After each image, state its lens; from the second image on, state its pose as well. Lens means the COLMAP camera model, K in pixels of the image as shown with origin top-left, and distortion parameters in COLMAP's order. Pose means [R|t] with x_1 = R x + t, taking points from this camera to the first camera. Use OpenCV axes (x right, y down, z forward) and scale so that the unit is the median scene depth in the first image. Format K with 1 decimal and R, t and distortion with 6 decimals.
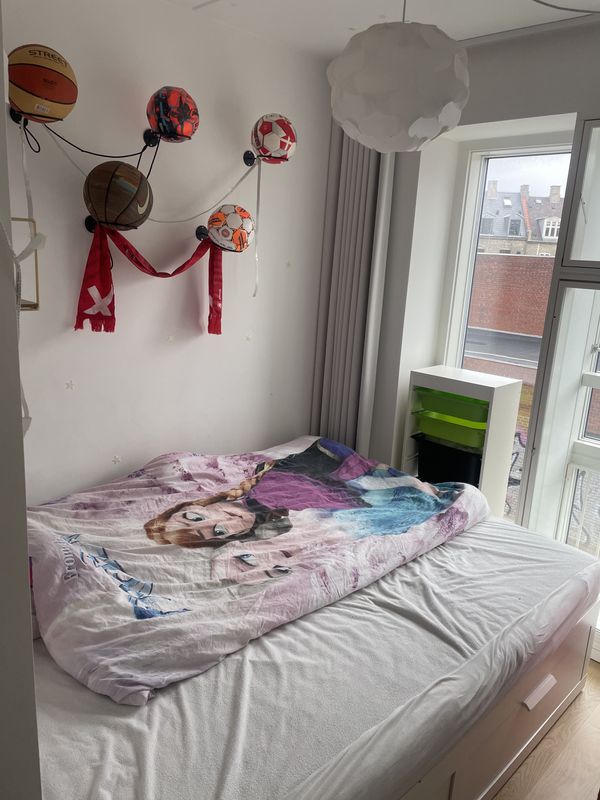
lens RADIAL K [[611.2, 0, 300.9], [0, 611.2, 388.6], [0, 0, 1]] dist [0.108268, -0.140131]
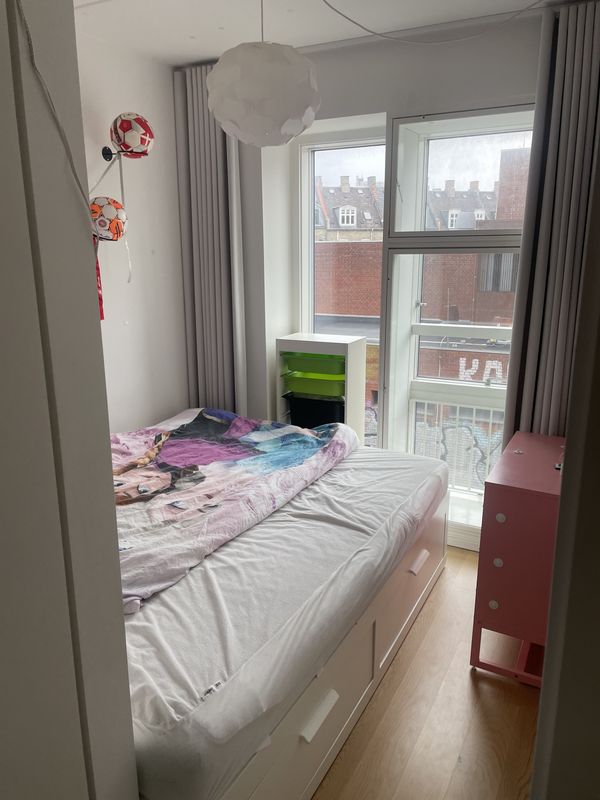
lens RADIAL K [[611.2, 0, 300.9], [0, 611.2, 388.6], [0, 0, 1]] dist [0.108268, -0.140131]
pose [[0.953592, -0.127125, 0.272951, -0.141803], [0.124744, 0.991845, 0.026135, 0.056009], [-0.274047, 0.009126, 0.961673, -0.154701]]
